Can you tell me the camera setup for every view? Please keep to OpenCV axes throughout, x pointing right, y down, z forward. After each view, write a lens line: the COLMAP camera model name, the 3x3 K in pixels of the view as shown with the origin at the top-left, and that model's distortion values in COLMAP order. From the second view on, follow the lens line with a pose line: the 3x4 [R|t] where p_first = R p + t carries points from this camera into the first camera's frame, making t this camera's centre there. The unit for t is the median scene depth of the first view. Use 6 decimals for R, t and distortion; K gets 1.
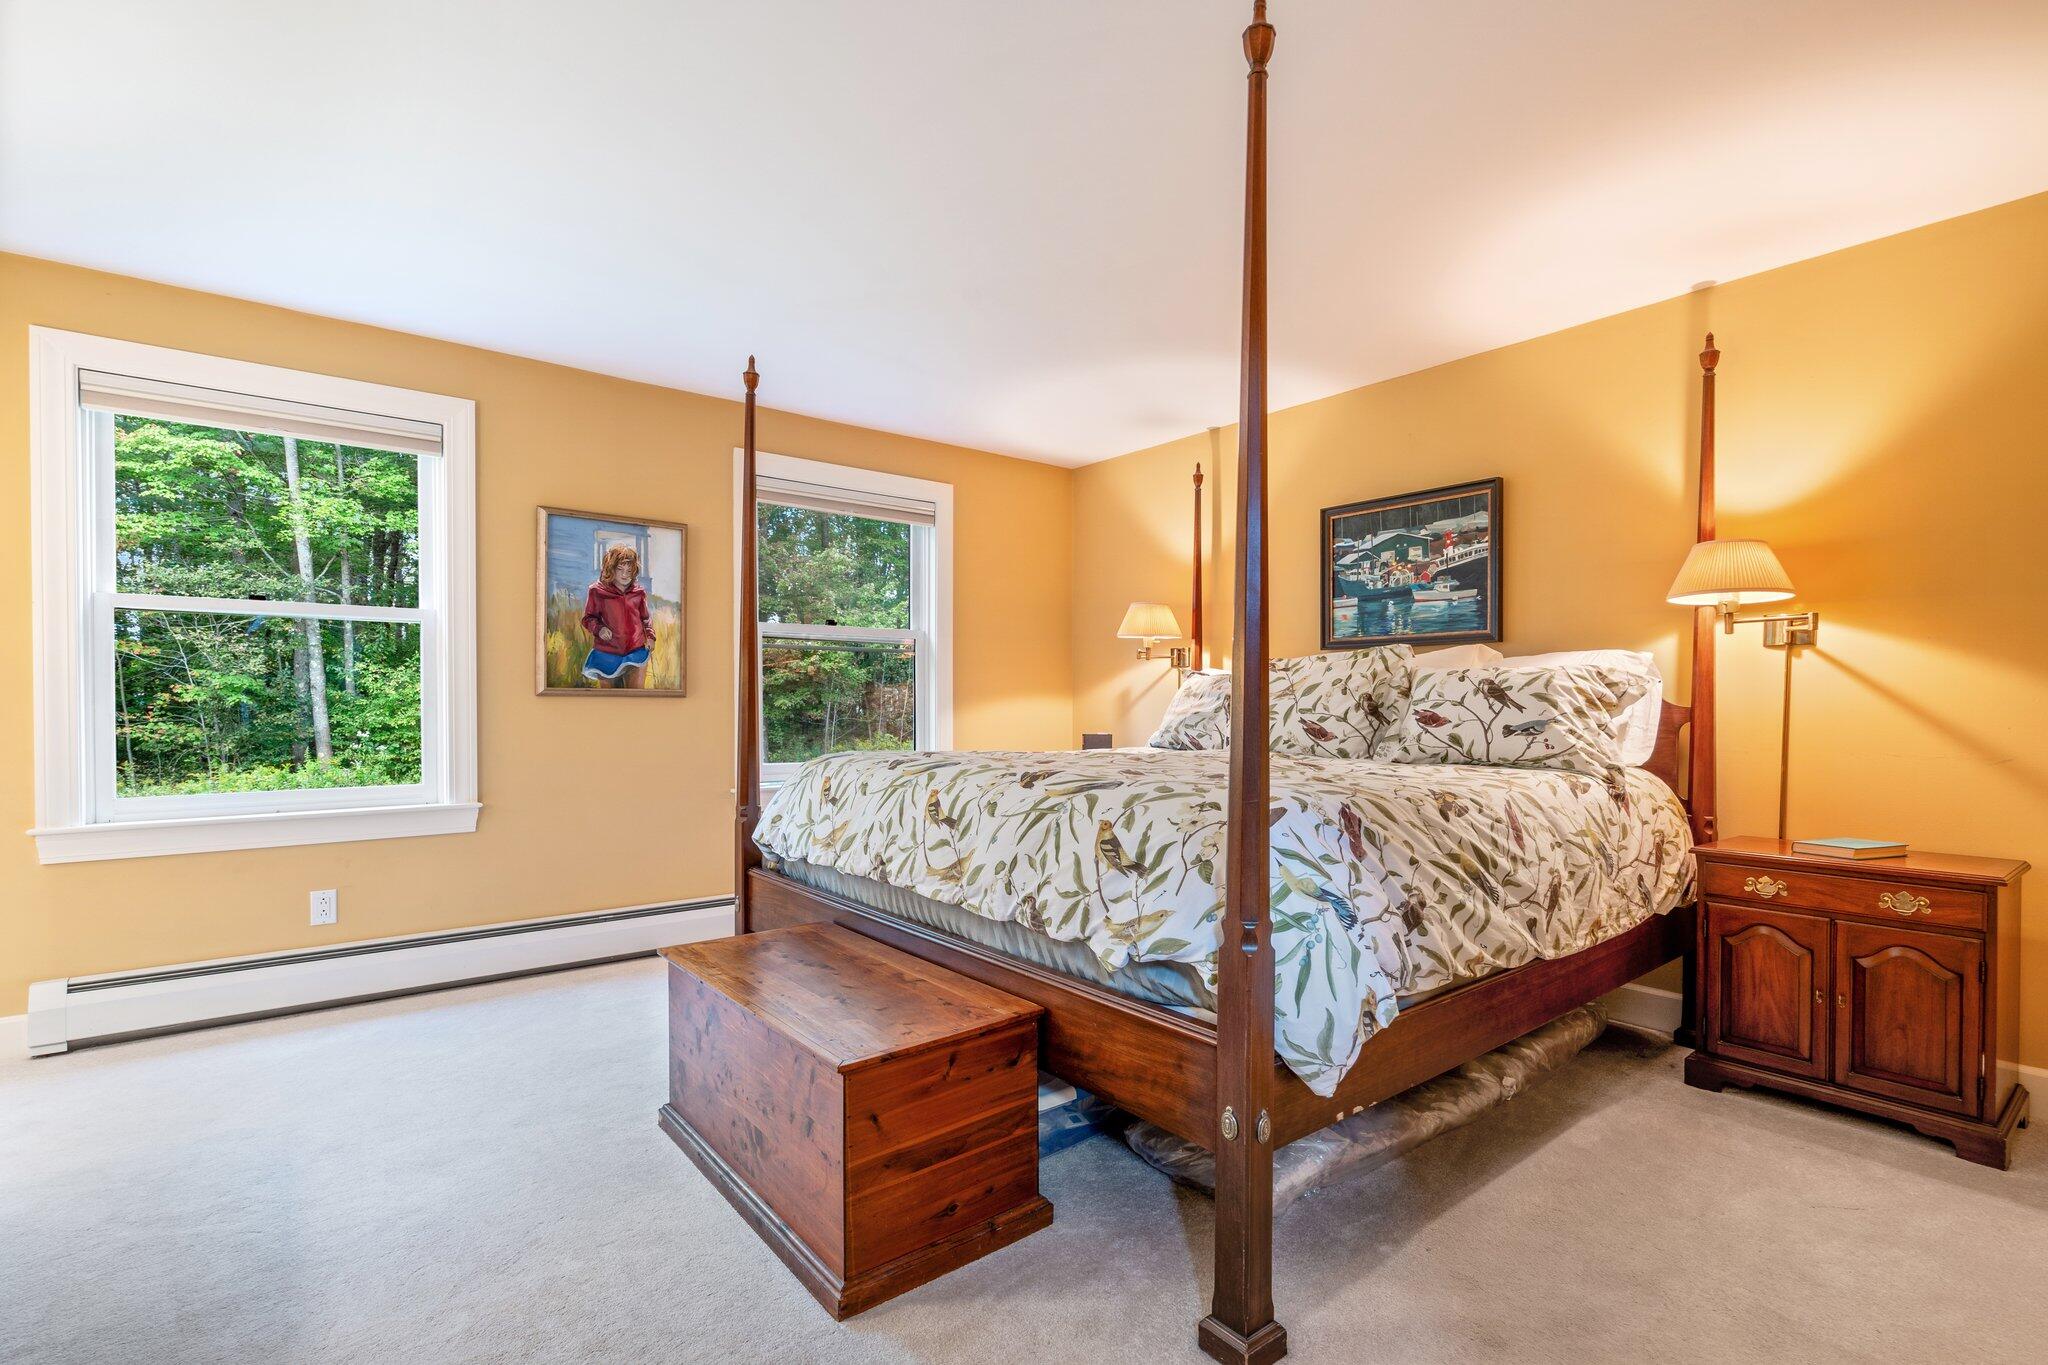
lens RADIAL K [[943.9, 0, 1026.4], [0, 943.9, 721.8], [0, 0, 1]] dist [-0.004919, 0.003868]
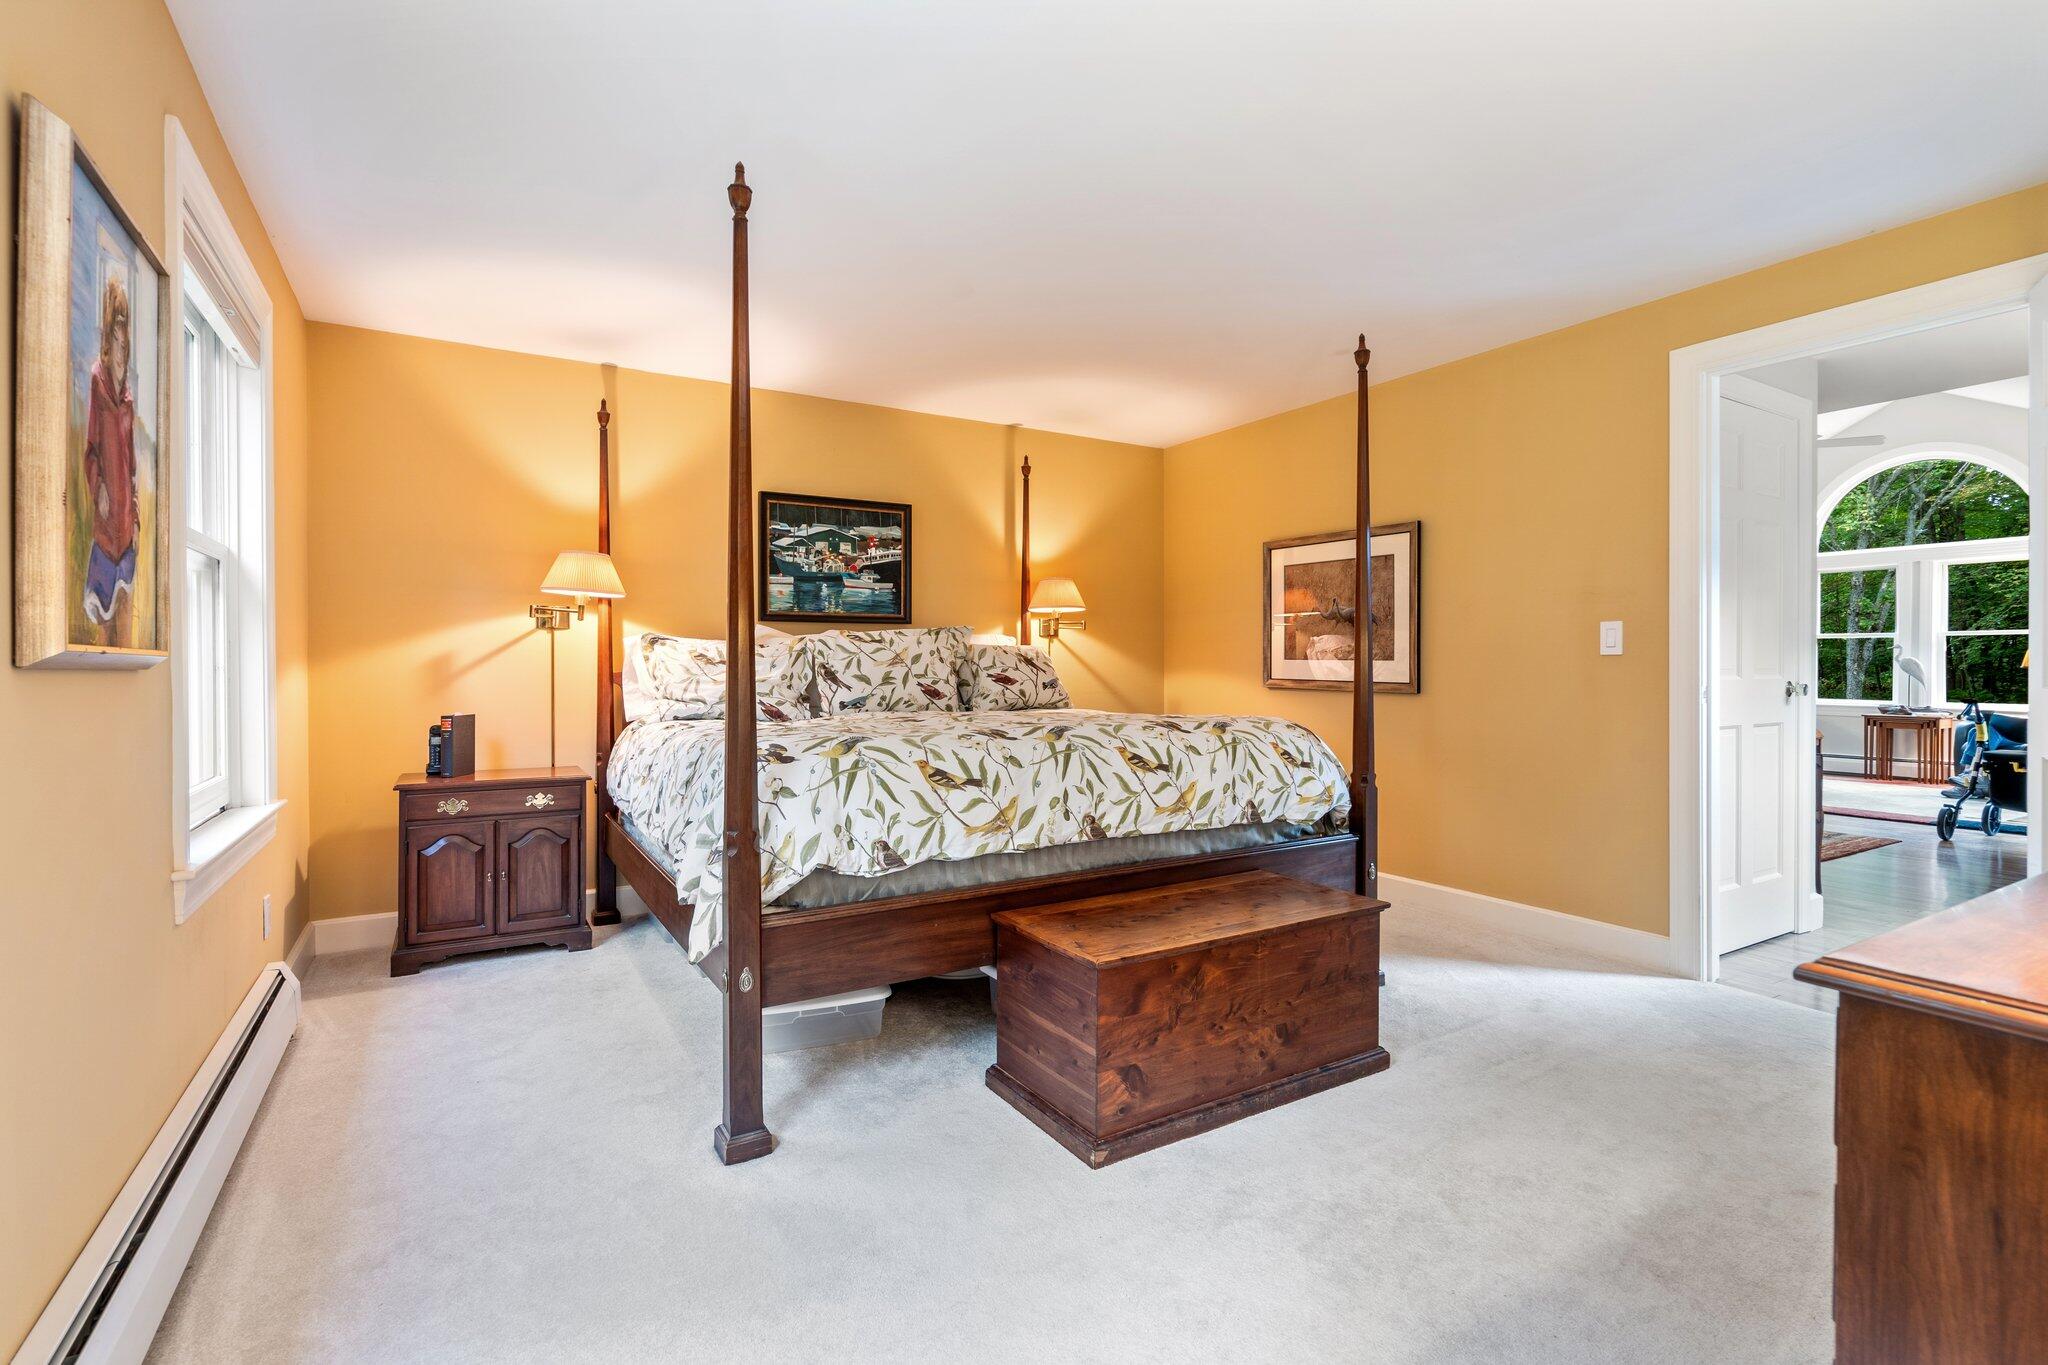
lens RADIAL K [[943.9, 0, 1059.6], [0, 943.9, 668.8], [0, 0, 1]] dist [-0.004919, 0.003868]
pose [[0.112534, -0.008121, 0.993615, -0.756097], [0.024023, 0.999697, 0.005450, -0.019550], [-0.993357, 0.023256, 0.112695, 0.563052]]
